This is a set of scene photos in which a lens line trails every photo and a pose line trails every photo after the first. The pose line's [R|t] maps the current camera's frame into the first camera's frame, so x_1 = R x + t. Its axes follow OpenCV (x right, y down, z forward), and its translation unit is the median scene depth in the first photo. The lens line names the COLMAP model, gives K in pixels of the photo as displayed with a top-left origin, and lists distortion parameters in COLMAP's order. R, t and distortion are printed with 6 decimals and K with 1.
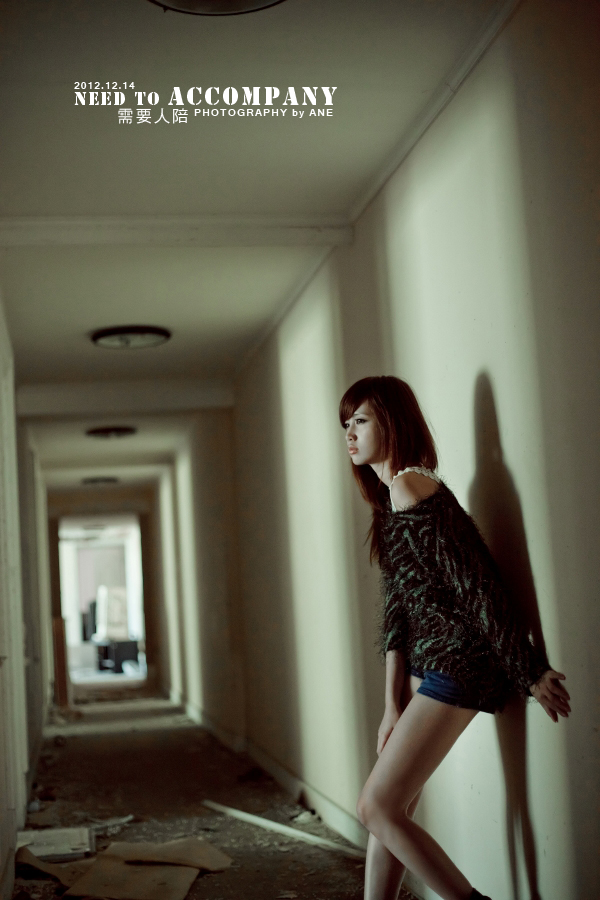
lens RADIAL K [[1381.2, 0, 300.0], [0, 1381.2, 450.0], [0, 0, 1]] dist [-0.014177, 0.040774]
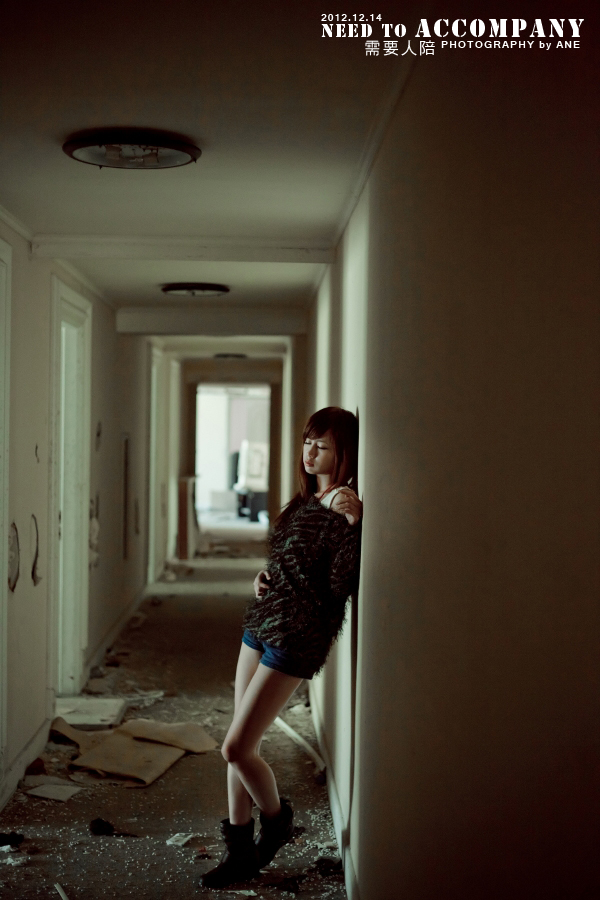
lens RADIAL K [[1381.2, 0, 300.0], [0, 1381.2, 450.0], [0, 0, 1]] dist [-0.014177, 0.040774]
pose [[0.987689, 0.075345, -0.137093, 0.152687], [-0.057295, 0.989706, 0.131148, -0.119548], [0.145563, -0.121679, 0.981838, -0.169785]]
